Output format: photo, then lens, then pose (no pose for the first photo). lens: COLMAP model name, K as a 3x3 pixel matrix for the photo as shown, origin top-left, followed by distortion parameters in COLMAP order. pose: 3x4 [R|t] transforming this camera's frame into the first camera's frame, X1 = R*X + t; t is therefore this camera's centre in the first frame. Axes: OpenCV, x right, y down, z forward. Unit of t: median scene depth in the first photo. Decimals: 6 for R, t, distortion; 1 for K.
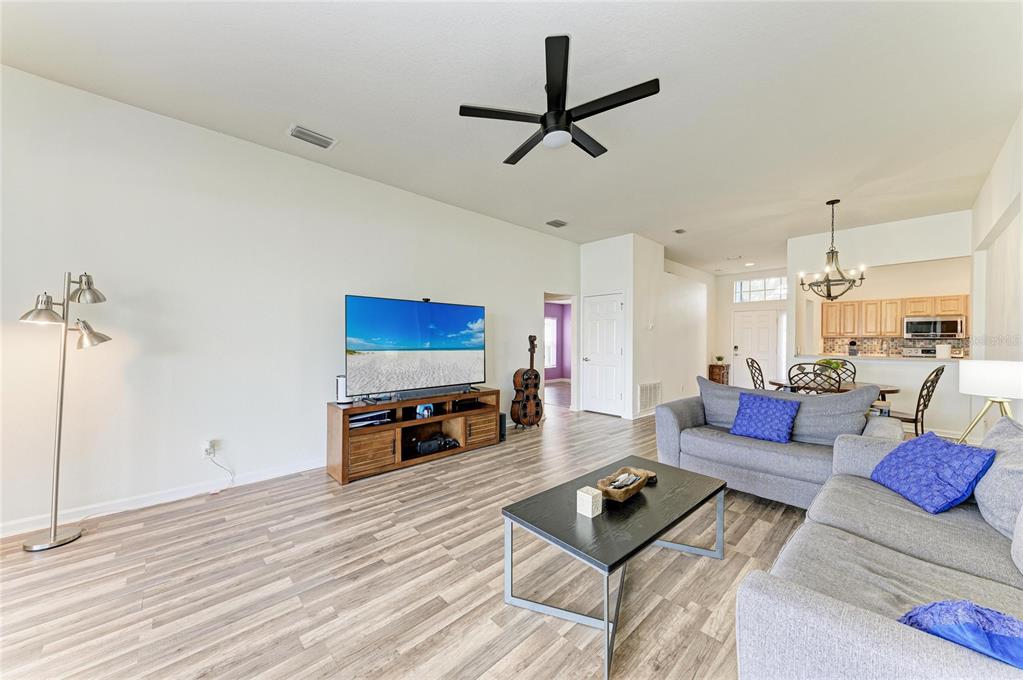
lens RADIAL K [[363.8, 0, 511.5], [0, 363.8, 340.0], [0, 0, 1]] dist [0.001864, -0.000197]
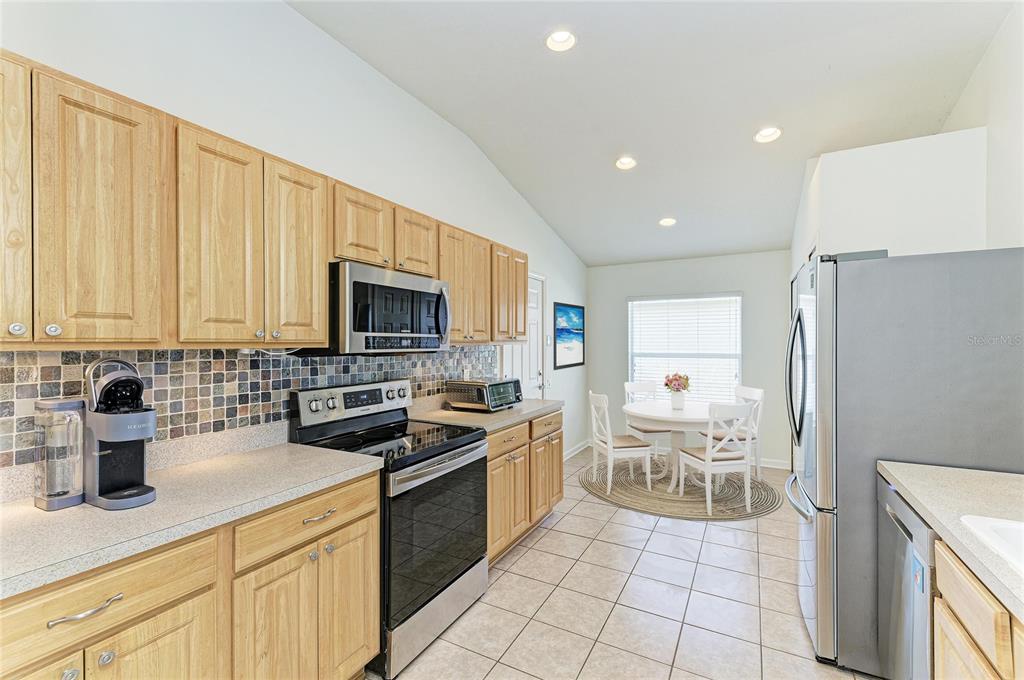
lens RADIAL K [[433.8, 0, 512.0], [0, 433.8, 340.0], [0, 0, 1]] dist [-0.046116, -0.000023]
pose [[-0.309859, -0.000313, 0.950782, 1.733962], [0.000819, 0.999999, 0.000596, -0.029486], [-0.950782, 0.000964, -0.309859, 2.151759]]
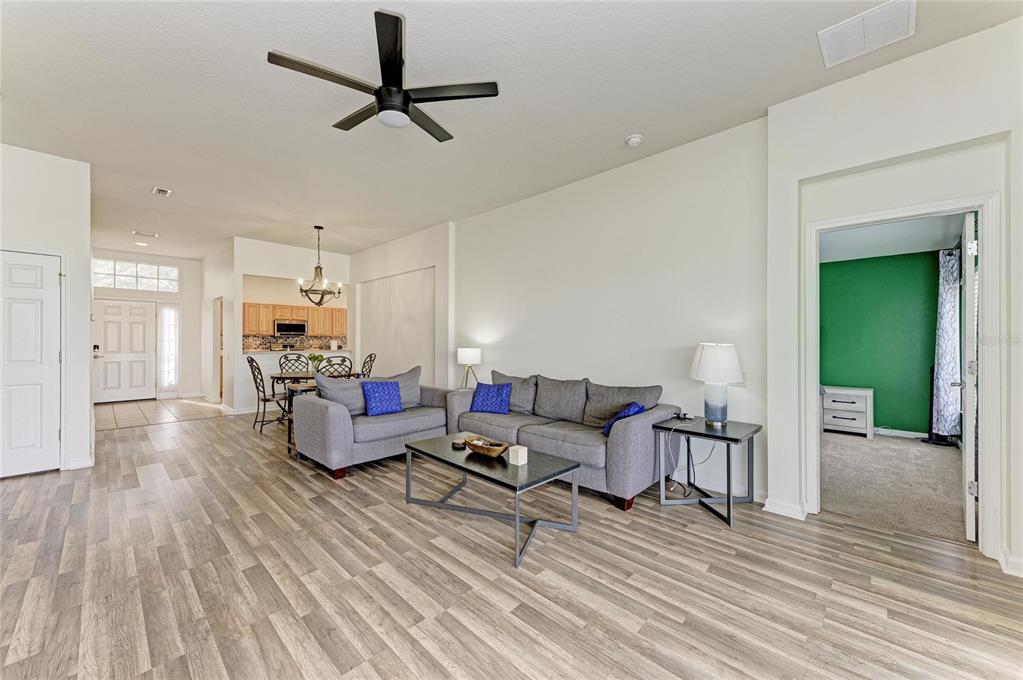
lens RADIAL K [[382.3, 0, 511.5], [0, 382.3, 340.0], [0, 0, 1]] dist [0.000030, -0.000073]
pose [[-0.058130, -0.005751, 0.998292, -0.636482], [-0.001803, 0.999982, 0.005656, -0.002007], [-0.998307, -0.001472, -0.058140, 0.570177]]
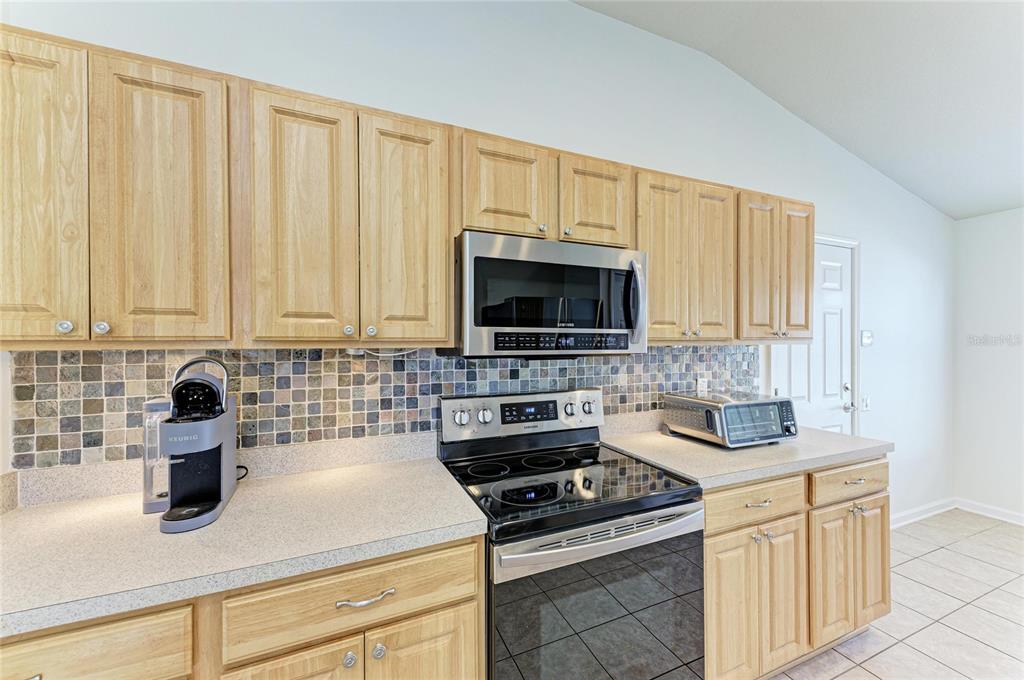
lens RADIAL K [[389.3, 0, 512.0], [0, 389.3, 340.0], [0, 0, 1]] dist [0.002837, 0.000066]
pose [[0.351003, -0.003589, 0.936368, 2.008801], [0.004593, 0.999987, 0.002111, -0.027628], [-0.936363, 0.003560, 0.351015, 2.005868]]
